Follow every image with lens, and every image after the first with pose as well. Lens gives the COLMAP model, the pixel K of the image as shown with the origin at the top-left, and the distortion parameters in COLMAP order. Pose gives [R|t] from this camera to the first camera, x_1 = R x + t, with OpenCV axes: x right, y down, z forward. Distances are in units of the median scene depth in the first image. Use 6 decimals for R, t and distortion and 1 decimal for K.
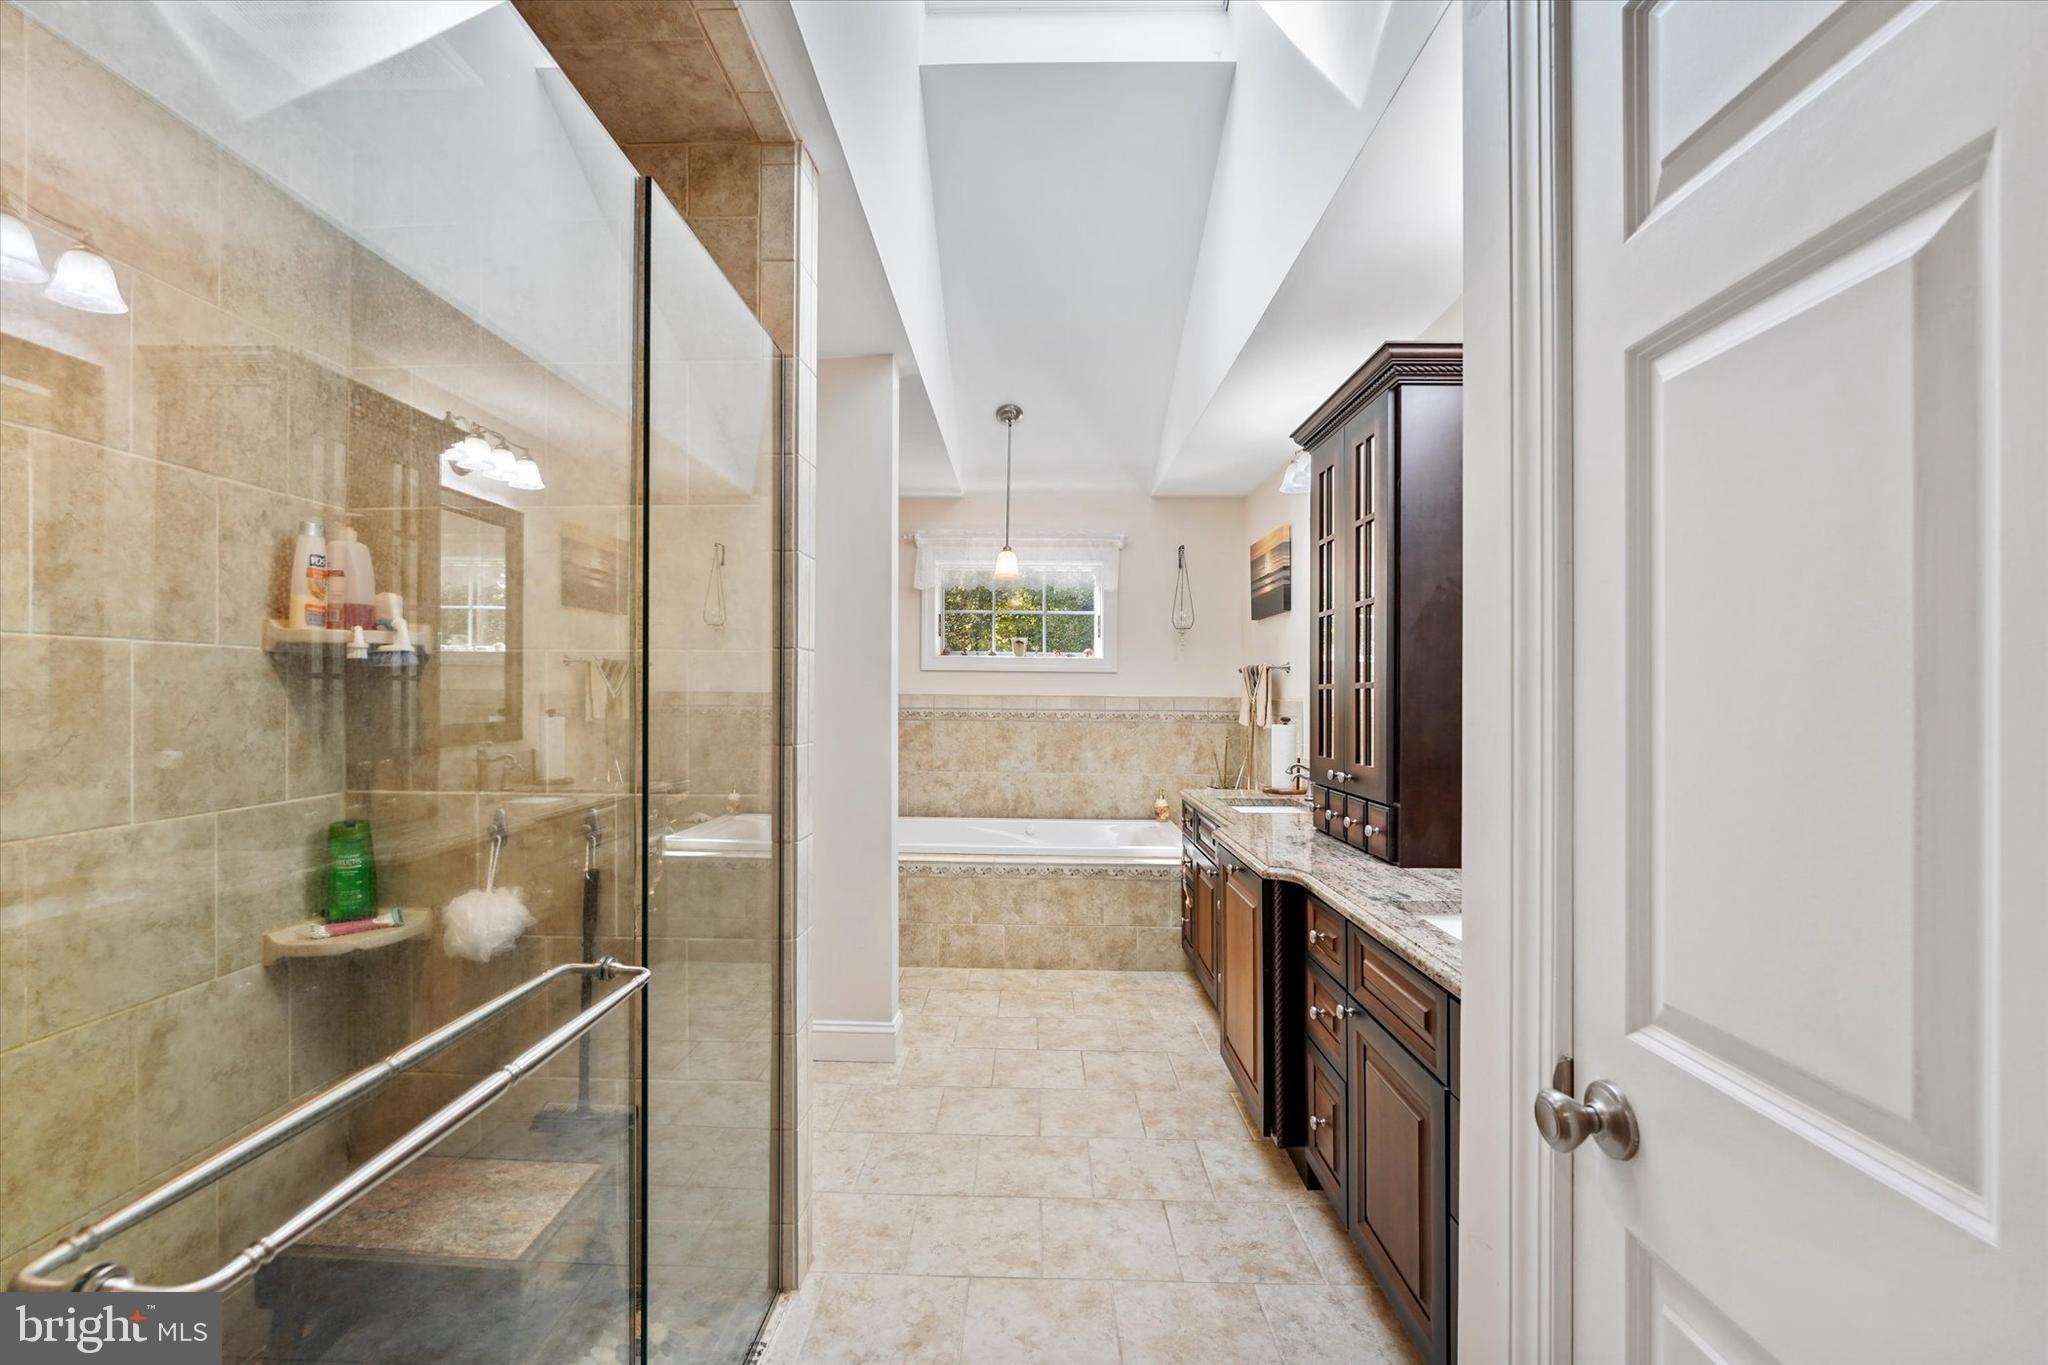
lens RADIAL K [[852.8, 0, 1024.2], [0, 852.8, 683.4], [0, 0, 1]] dist [-0.014934, -0.001610]
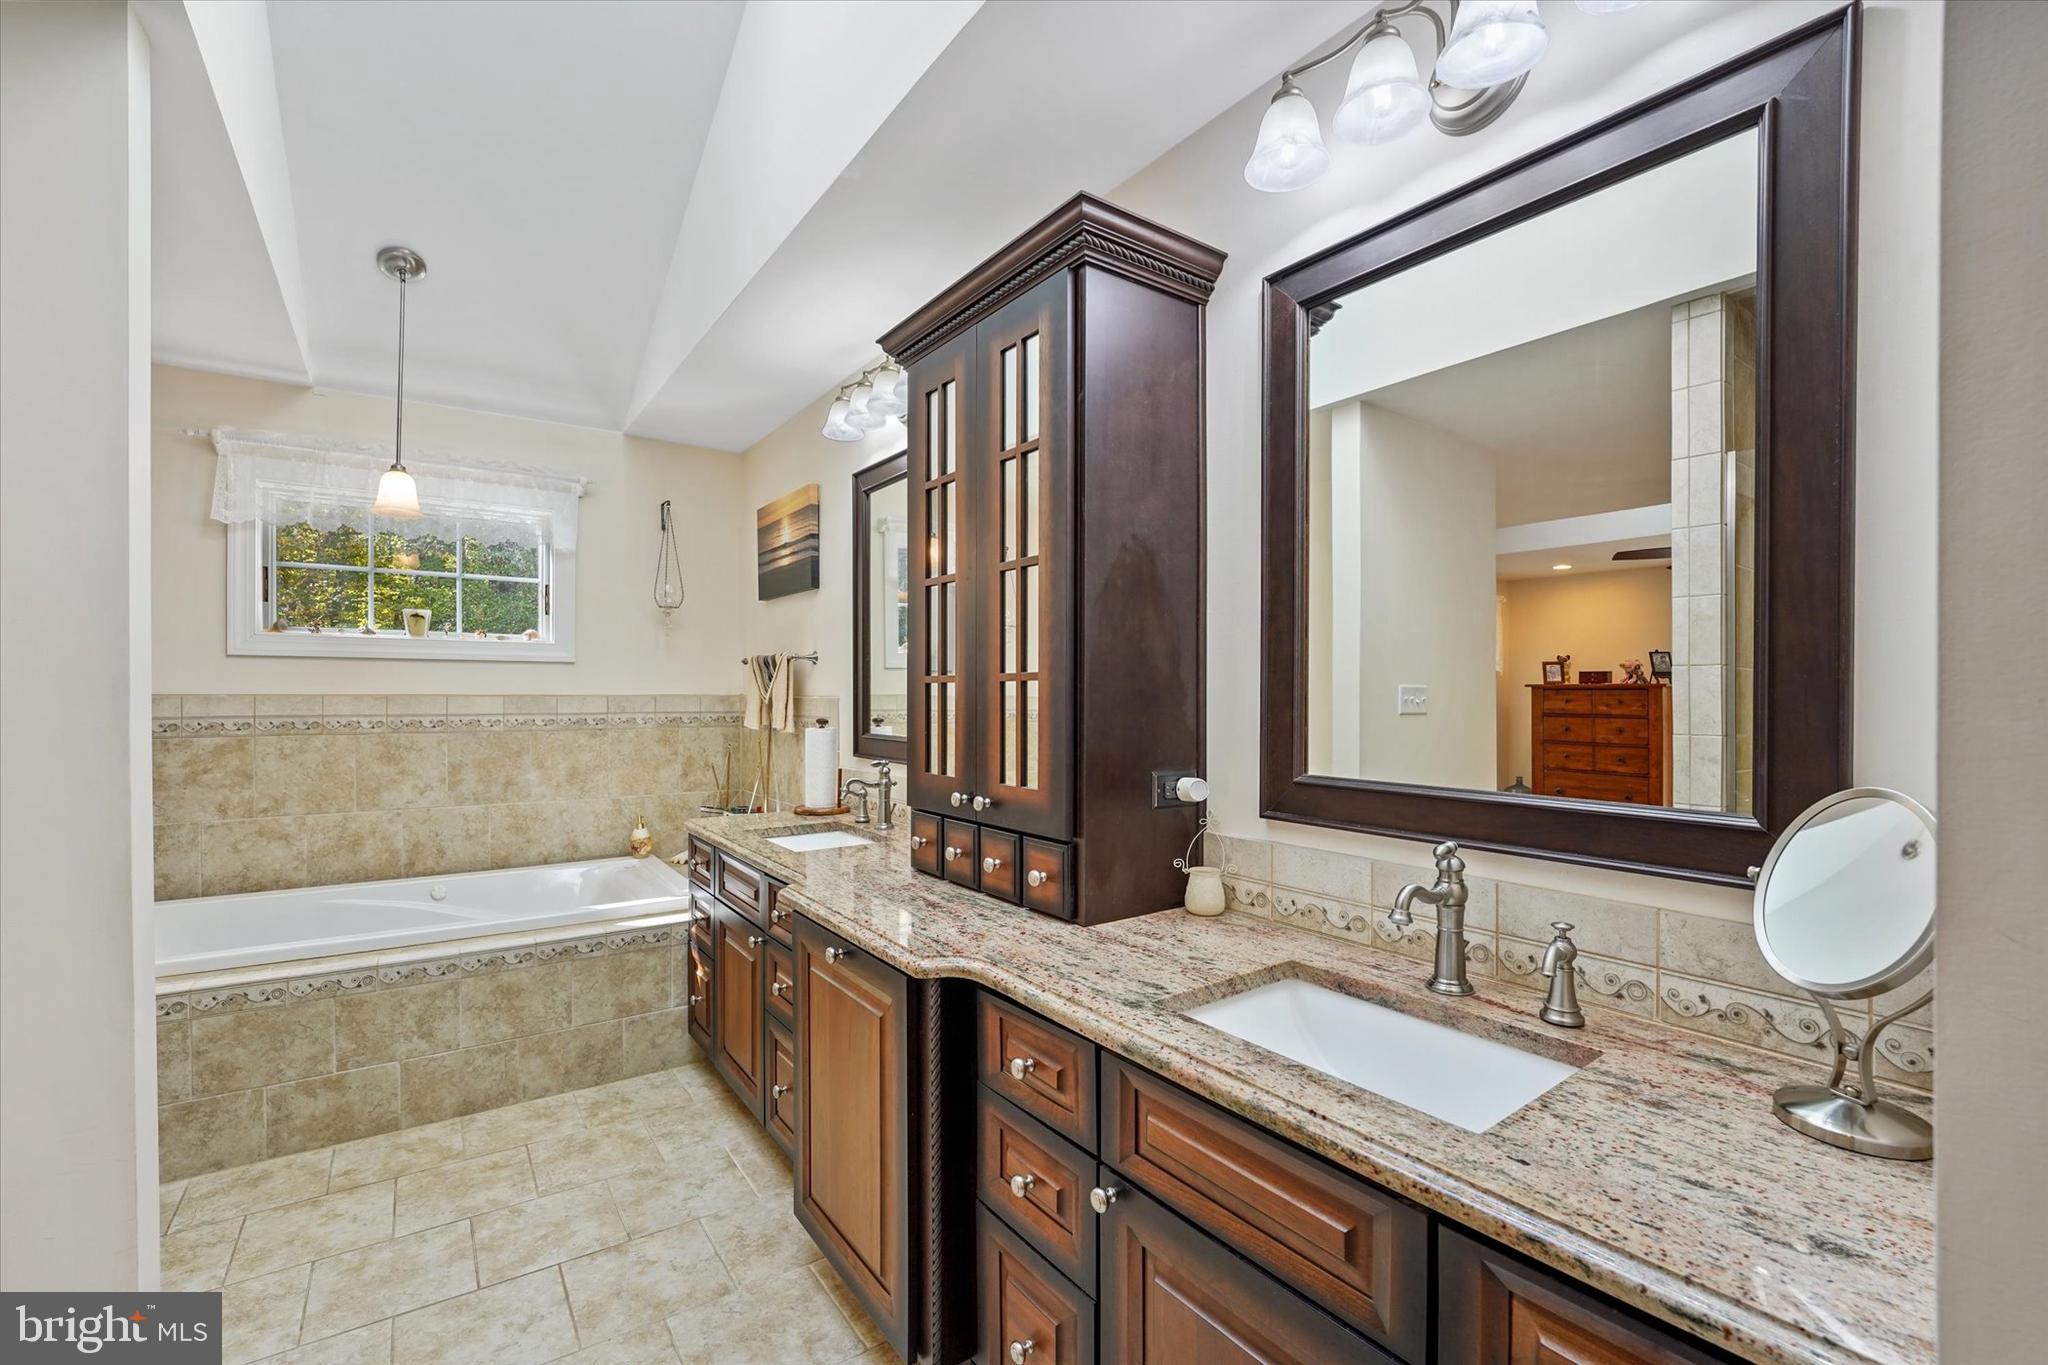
lens RADIAL K [[852.8, 0, 997.0], [0, 852.8, 681.7], [0, 0, 1]] dist [-0.014934, -0.001610]
pose [[0.818817, -0.000631, 0.574054, -0.019056], [-0.000614, 0.999998, 0.001974, 0.002927], [-0.574054, -0.001969, 0.818815, 0.240152]]
